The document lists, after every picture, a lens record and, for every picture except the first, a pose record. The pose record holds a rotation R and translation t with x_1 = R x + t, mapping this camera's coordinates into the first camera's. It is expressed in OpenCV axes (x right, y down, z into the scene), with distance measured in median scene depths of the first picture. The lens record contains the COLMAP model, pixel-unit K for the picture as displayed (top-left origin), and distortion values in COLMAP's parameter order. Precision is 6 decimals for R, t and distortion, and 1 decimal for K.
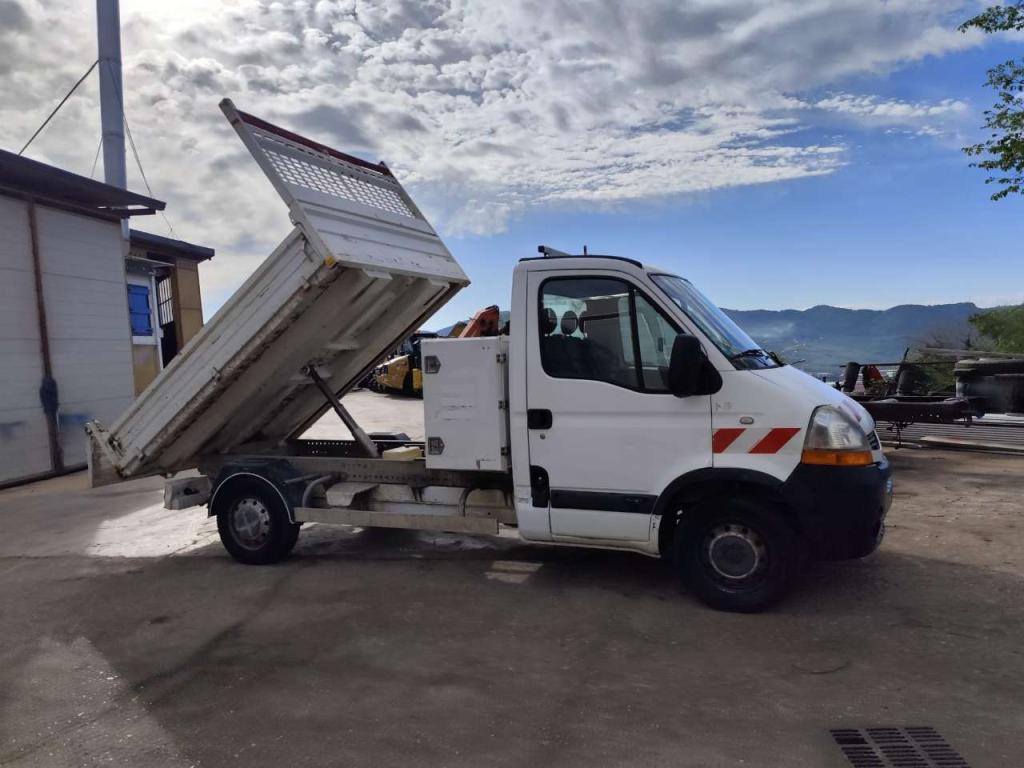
lens RADIAL K [[711.5, 0, 494.9], [0, 711.5, 364.0], [0, 0, 1]] dist [0.048929, -0.046258]
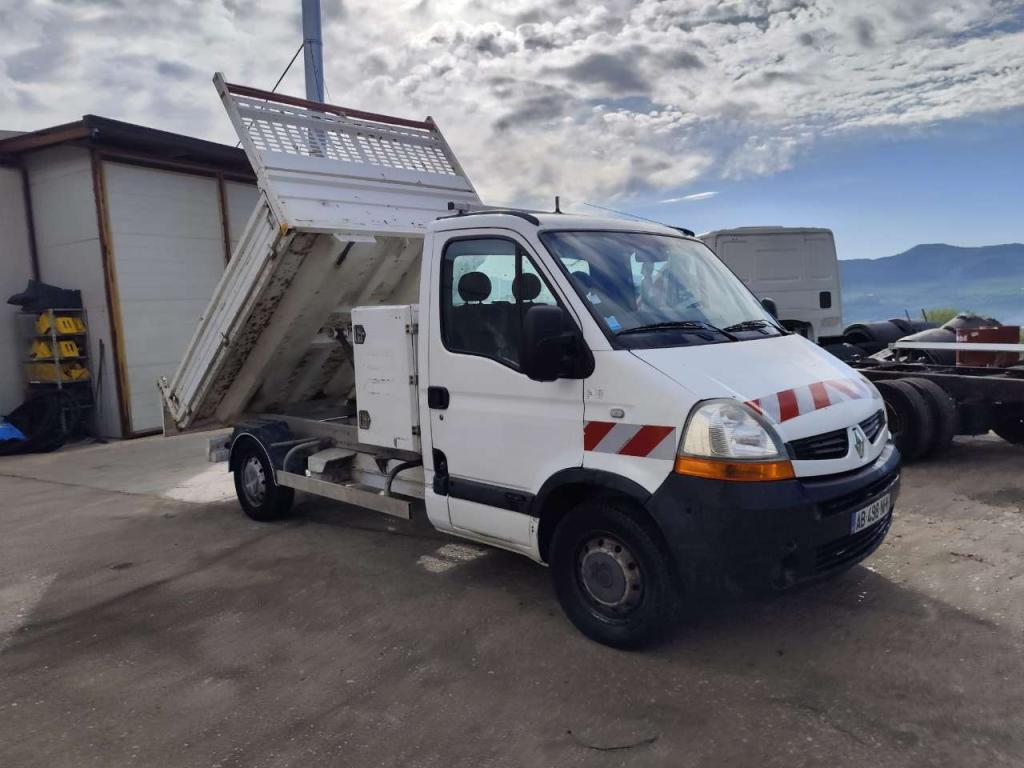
lens RADIAL K [[711.5, 0, 509.4], [0, 711.5, 352.8], [0, 0, 1]] dist [0.048929, -0.046258]
pose [[0.938423, 0.018556, -0.344990, 0.448192], [0.000254, 0.998519, 0.054399, -0.027570], [0.345489, -0.051137, 0.937029, 0.190474]]
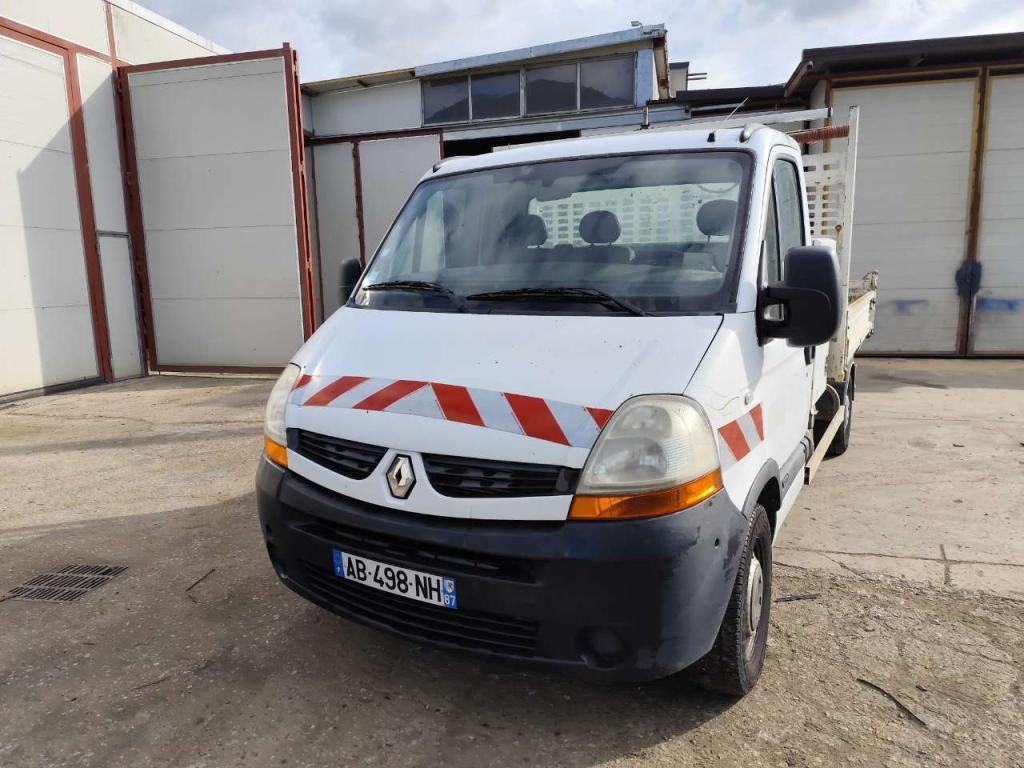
lens RADIAL K [[692.5, 0, 523.8], [0, 692.5, 369.3], [0, 0, 1]] dist [0.036405, -0.033126]
pose [[-0.076314, 0.195574, -0.977715, 0.986316], [0.006799, 0.980654, 0.195631, -0.063422], [0.997061, 0.008282, -0.076167, 1.122552]]
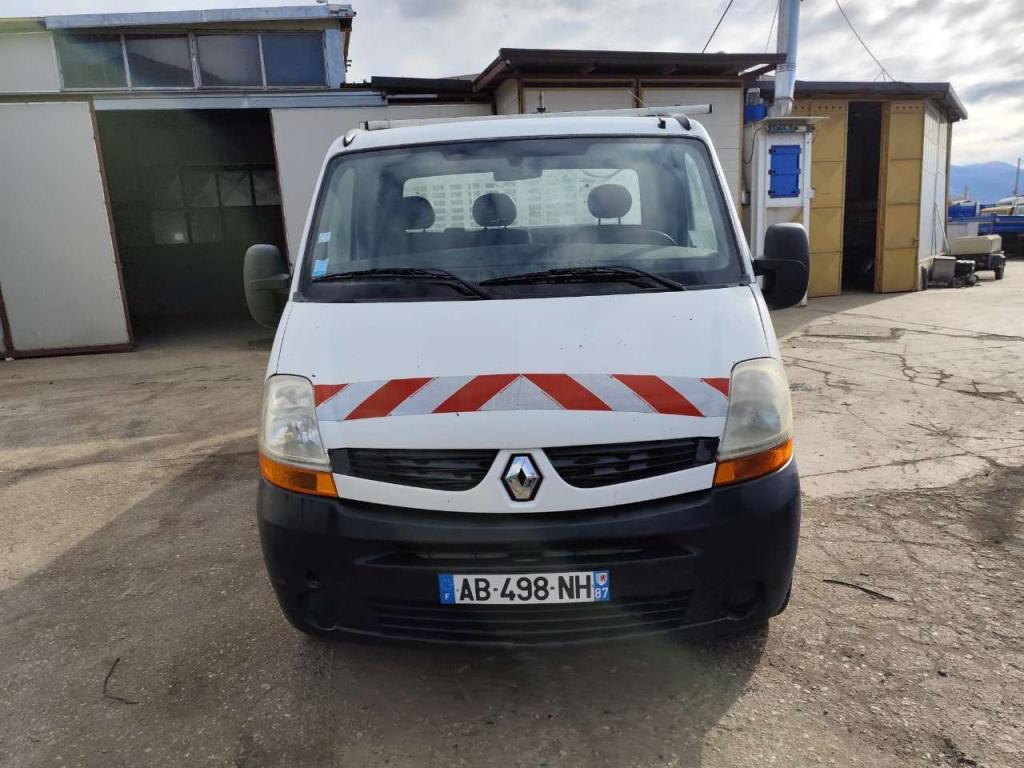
lens RADIAL K [[692.5, 0, 513.9], [0, 692.5, 377.3], [0, 0, 1]] dist [0.036405, -0.033126]
pose [[0.399308, 0.201582, -0.894382, 0.916361], [0.010843, 0.974422, 0.224463, -0.058509], [0.916753, -0.099327, 0.386909, 0.827713]]
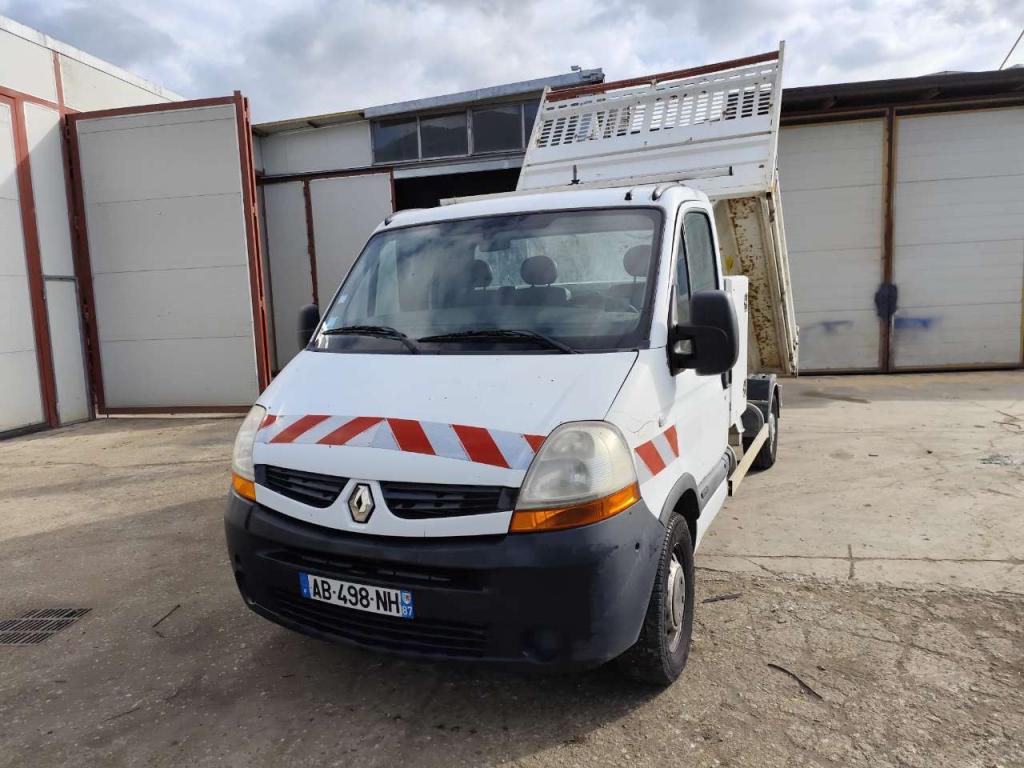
lens RADIAL K [[692.5, 0, 532.1], [0, 692.5, 356.6], [0, 0, 1]] dist [0.036405, -0.033126]
pose [[0.001721, 0.140901, -0.990022, 1.059718], [0.027627, 0.989639, 0.140894, -0.083226], [0.999617, -0.027594, -0.002189, 1.139837]]
